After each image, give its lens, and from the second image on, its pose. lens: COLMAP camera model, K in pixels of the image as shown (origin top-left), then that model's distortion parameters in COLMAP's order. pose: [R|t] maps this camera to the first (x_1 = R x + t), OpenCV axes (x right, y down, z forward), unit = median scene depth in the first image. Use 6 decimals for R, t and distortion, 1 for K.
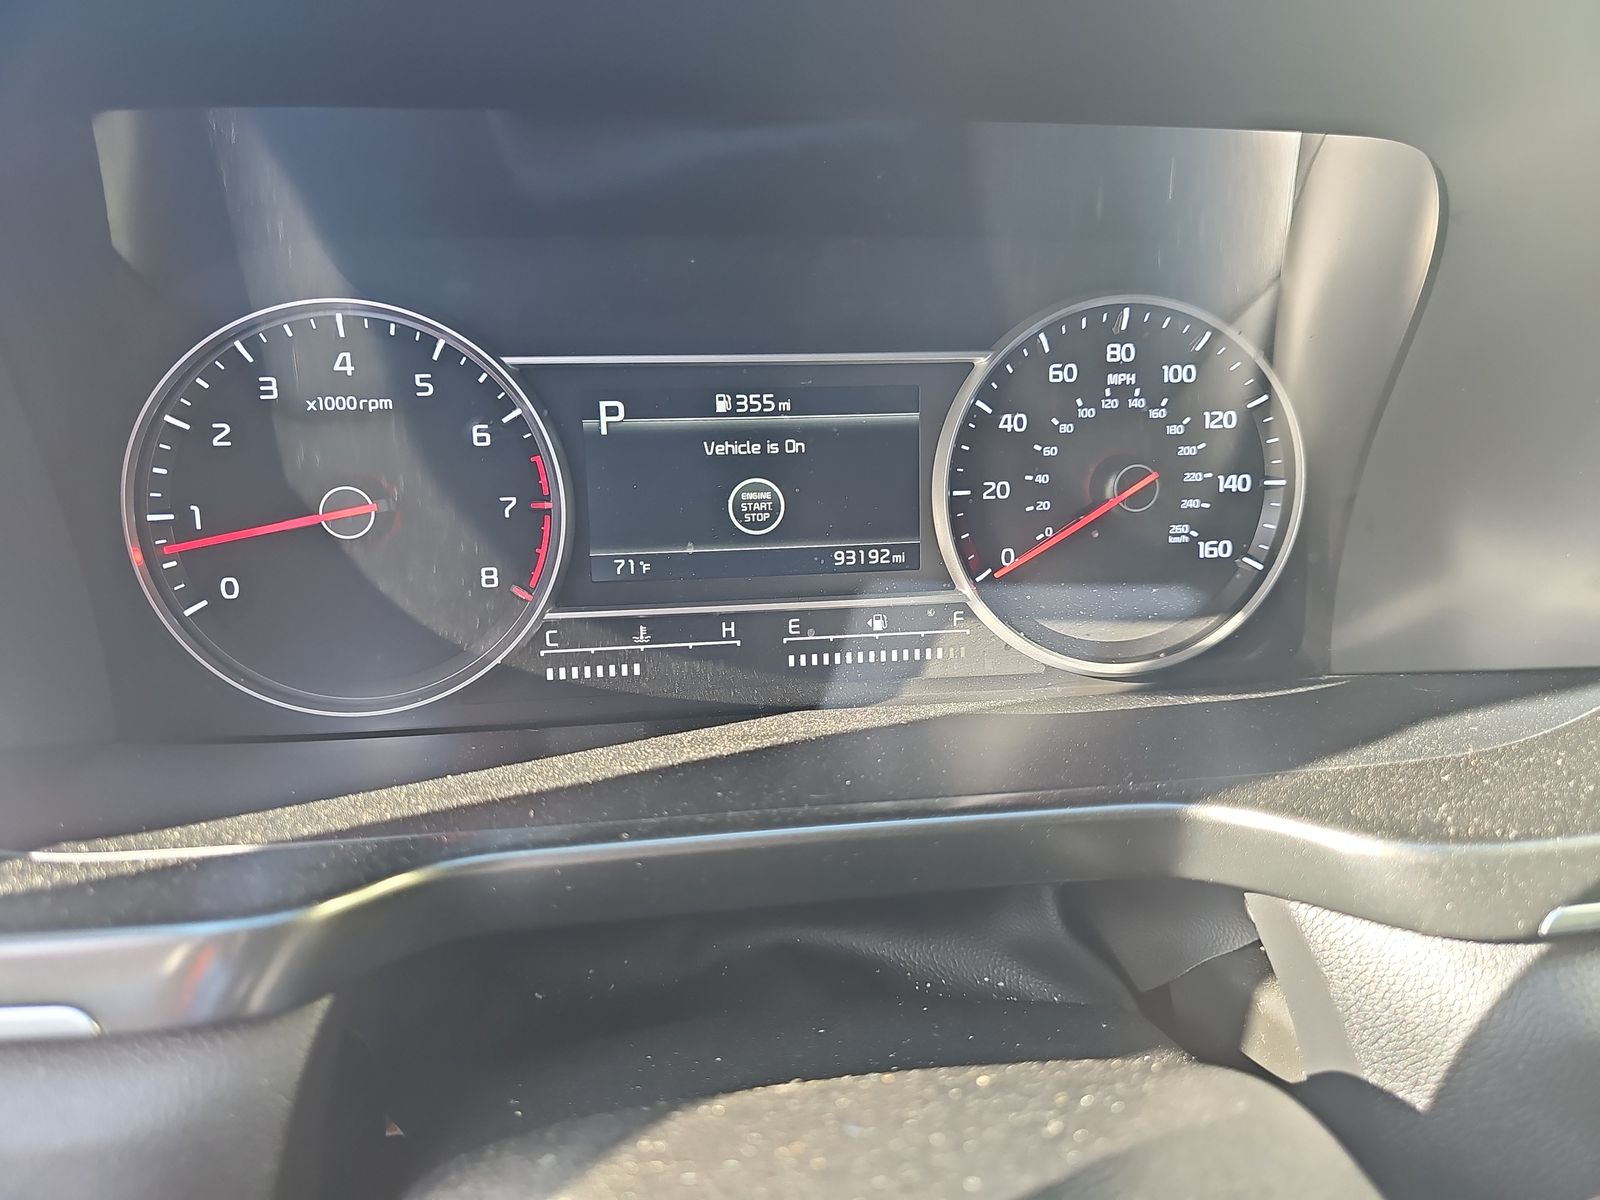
lens RADIAL K [[1096.1, 0, 794.2], [0, 1096.1, 594.6], [0, 0, 1]] dist [0.048773, -0.027664]
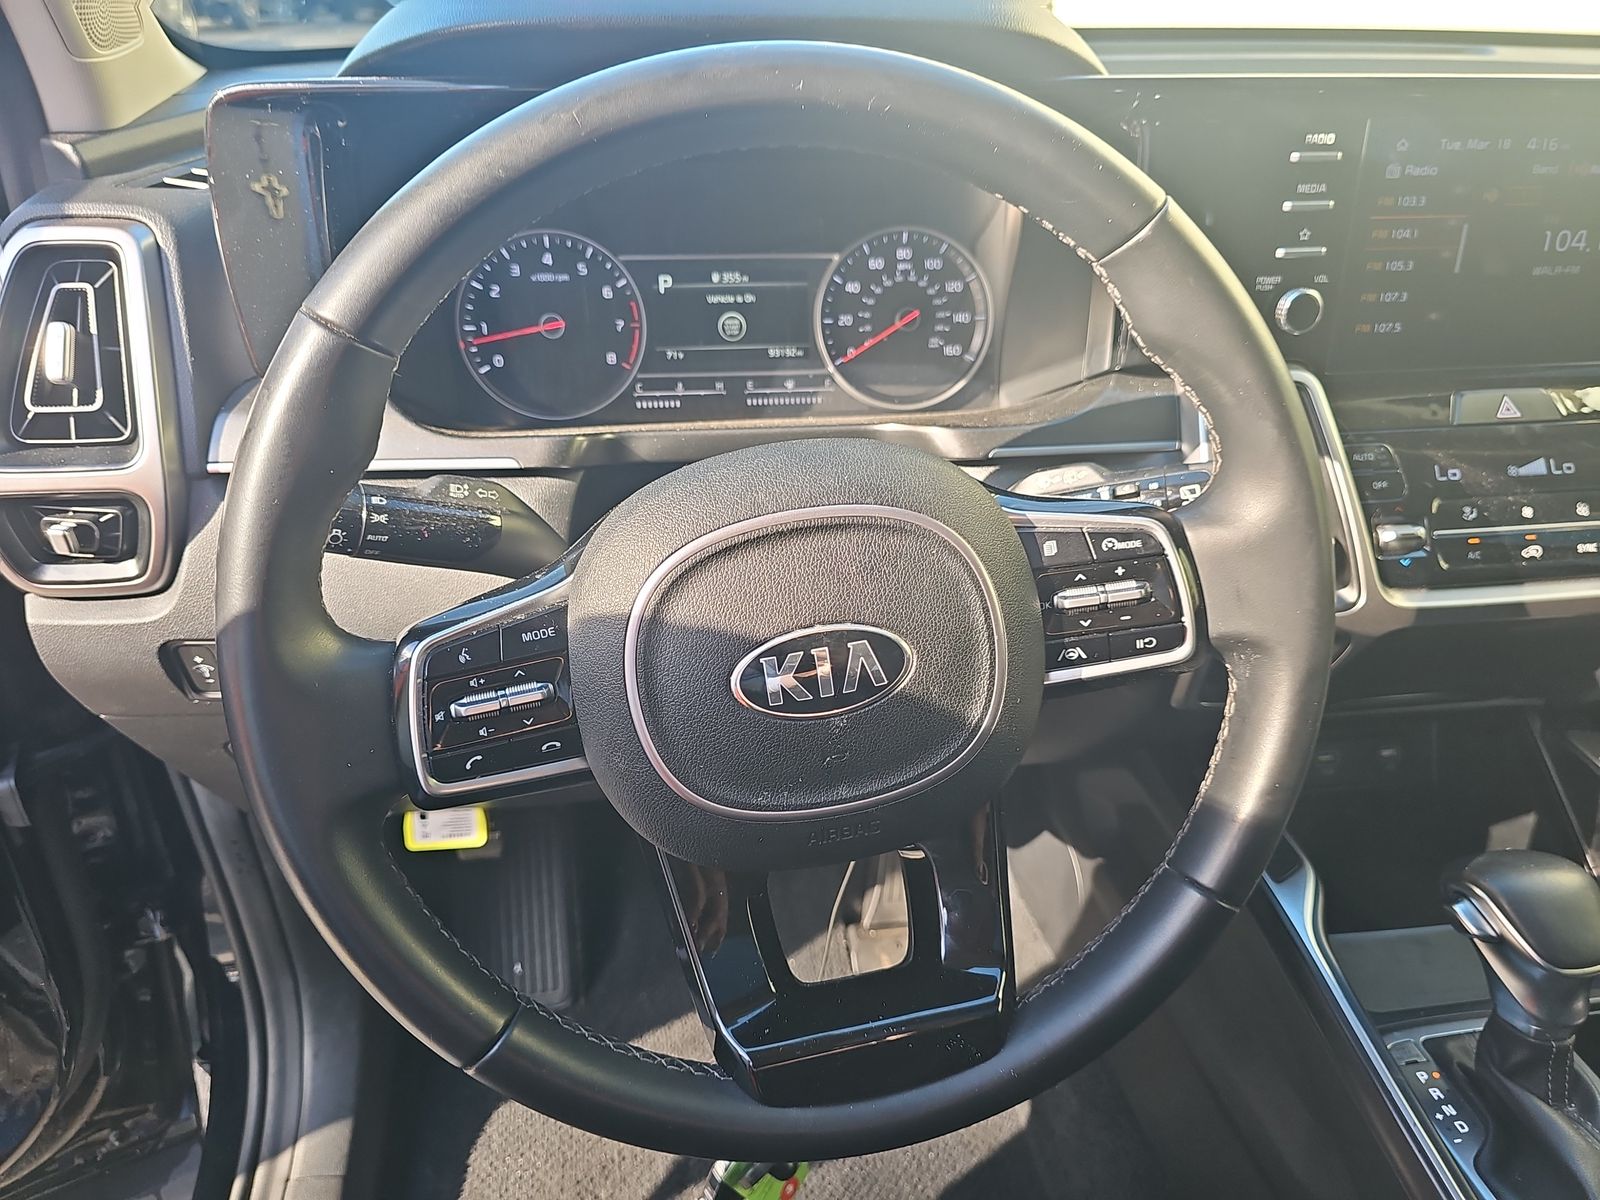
lens RADIAL K [[1096.1, 0, 799.0], [0, 1096.1, 609.9], [0, 0, 1]] dist [0.048773, -0.027664]
pose [[0.999877, 0.003790, -0.015225, 0.130980], [-0.002275, 0.995148, 0.098358, 0.258392], [0.015524, -0.098312, 0.995035, -1.197979]]
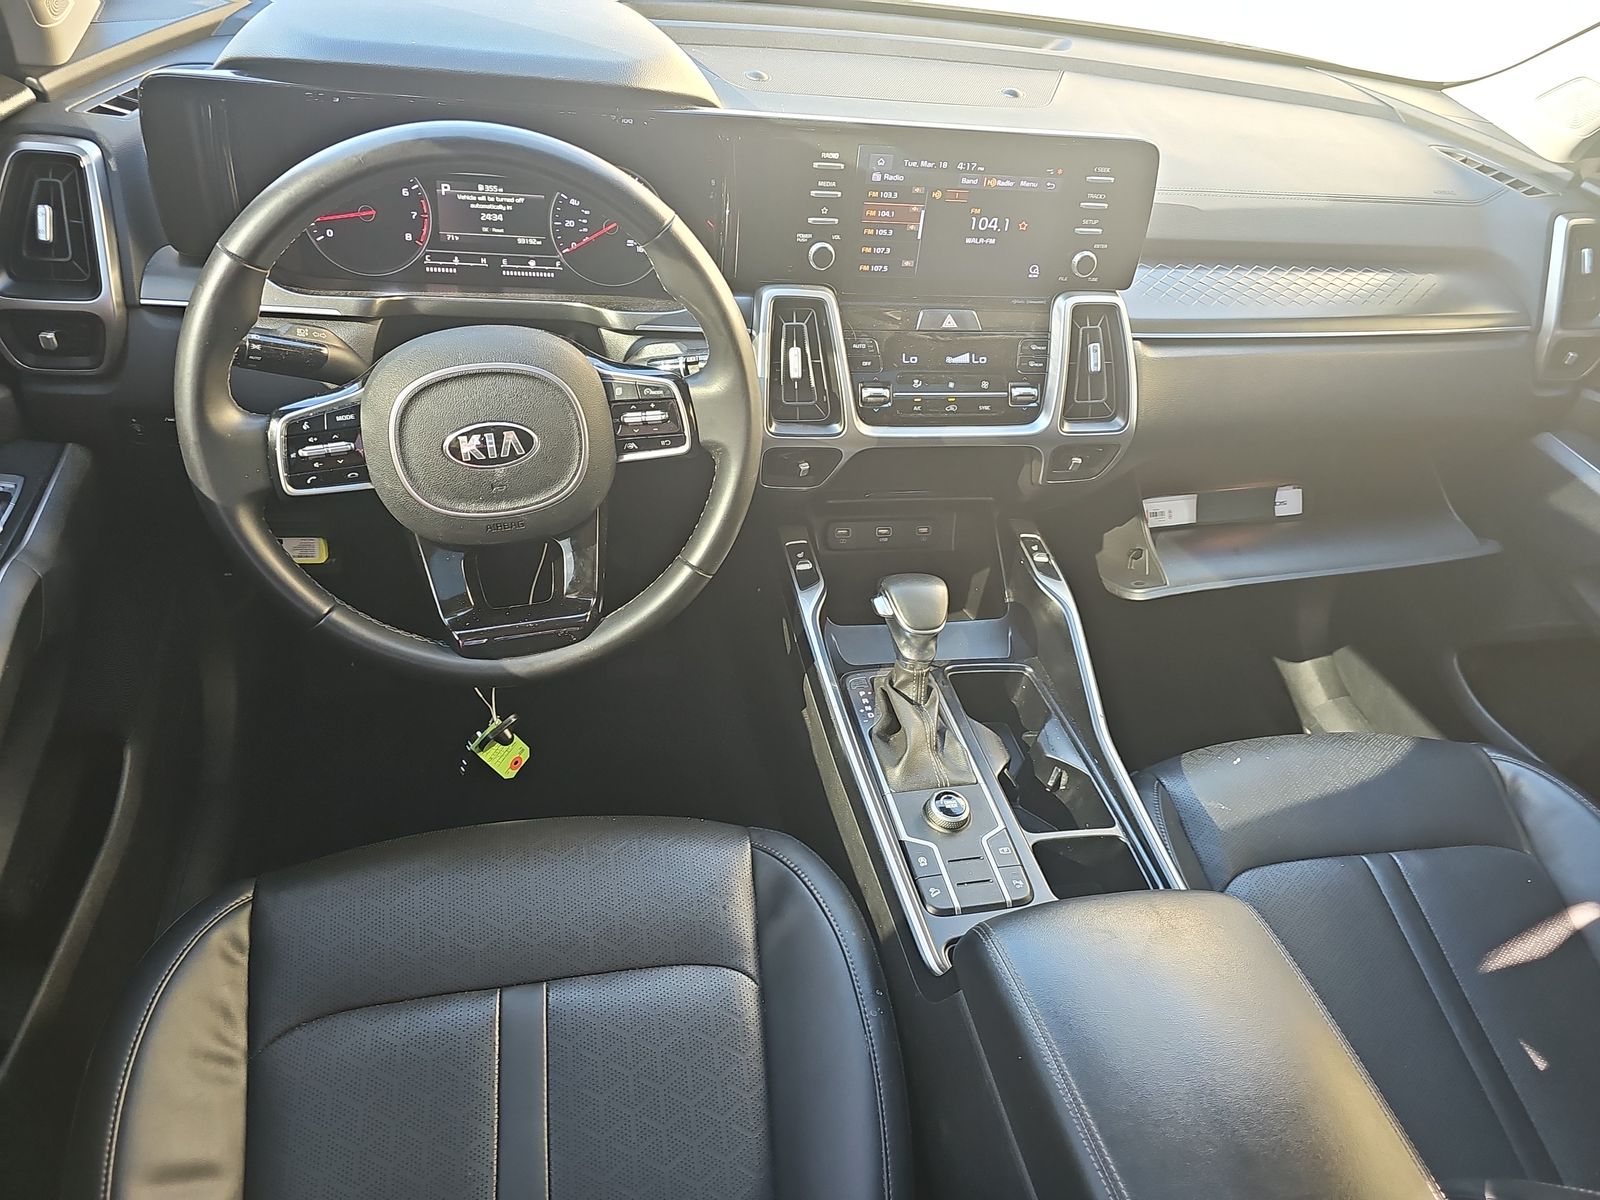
lens RADIAL K [[1096.1, 0, 804.8], [0, 1096.1, 601.3], [0, 0, 1]] dist [0.048773, -0.027664]
pose [[0.992772, 0.049149, 0.109495, 0.580578], [-0.075807, 0.964075, 0.254585, 0.099772], [-0.093049, -0.261046, 0.960832, -2.528200]]
